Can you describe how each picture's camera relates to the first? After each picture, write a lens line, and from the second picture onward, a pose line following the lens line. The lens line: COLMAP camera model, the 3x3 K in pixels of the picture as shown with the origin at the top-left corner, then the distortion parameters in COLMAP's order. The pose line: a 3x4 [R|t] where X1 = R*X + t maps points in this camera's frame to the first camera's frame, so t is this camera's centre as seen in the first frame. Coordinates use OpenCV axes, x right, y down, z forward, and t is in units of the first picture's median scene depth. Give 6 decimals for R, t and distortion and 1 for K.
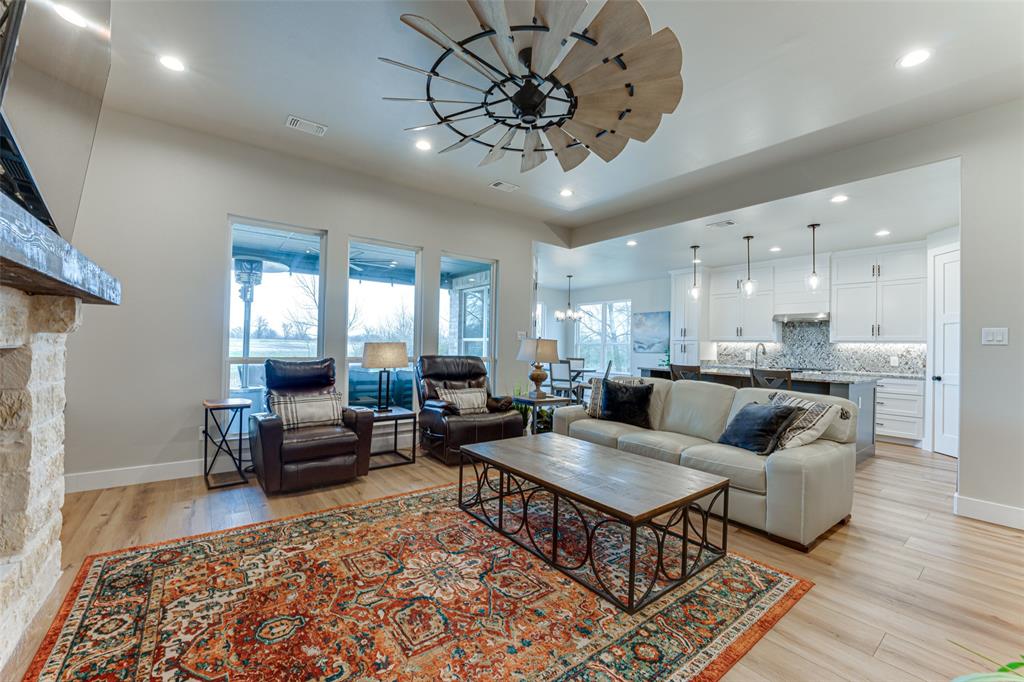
lens RADIAL K [[414.1, 0, 512.0], [0, 414.1, 341.0], [0, 0, 1]] dist [-0.021165, 0.000210]
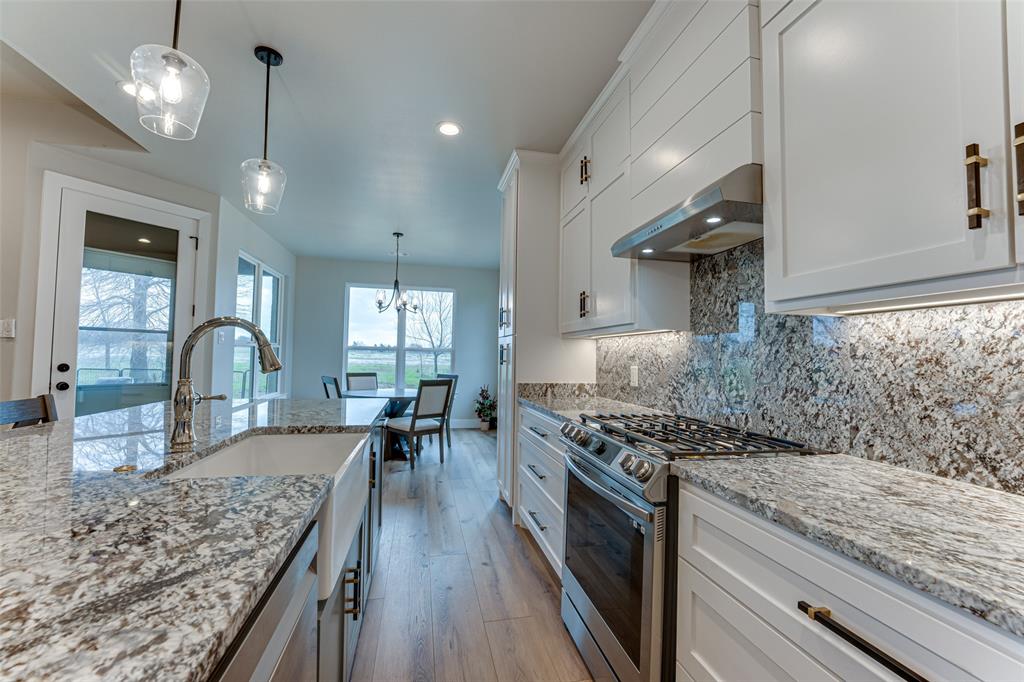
lens RADIAL K [[414.1, 0, 512.0], [0, 414.1, 341.0], [0, 0, 1]] dist [-0.021165, 0.000210]
pose [[0.906578, -0.022070, -0.421461, 0.796294], [0.007500, 0.999317, -0.036196, 0.025213], [0.421972, 0.029653, 0.906124, 0.815277]]
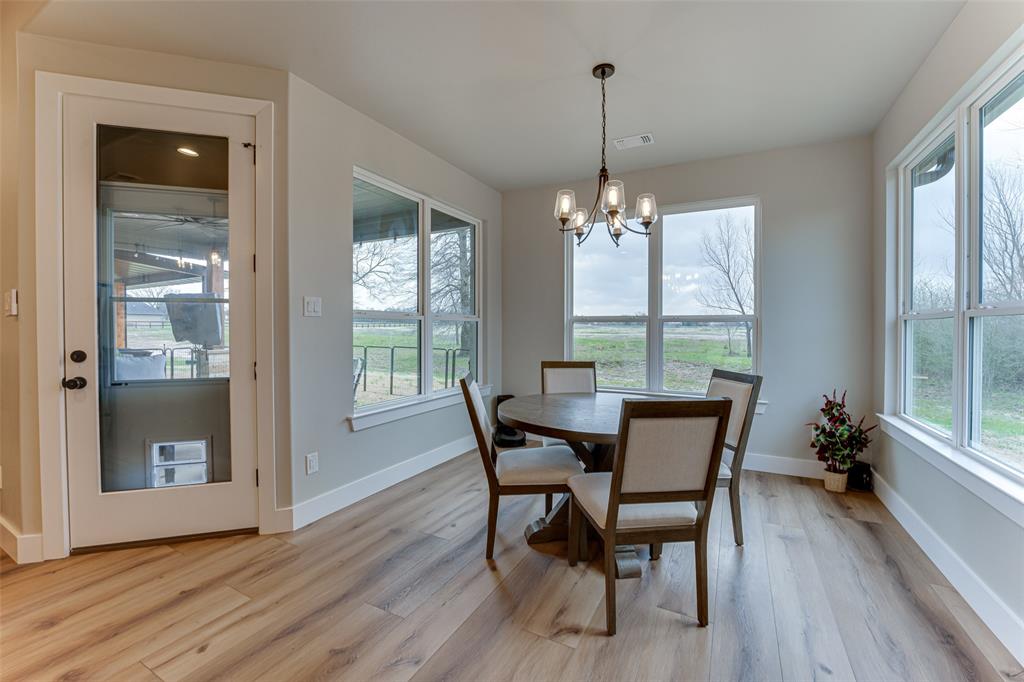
lens RADIAL K [[420.6, 0, 511.8], [0, 420.6, 334.7], [0, 0, 1]] dist [-0.018498, 0.000013]
pose [[0.414062, -0.007791, -0.910215, 0.546430], [0.019081, 0.999818, 0.000122, 0.024482], [0.910049, -0.017418, 0.414135, 1.245542]]
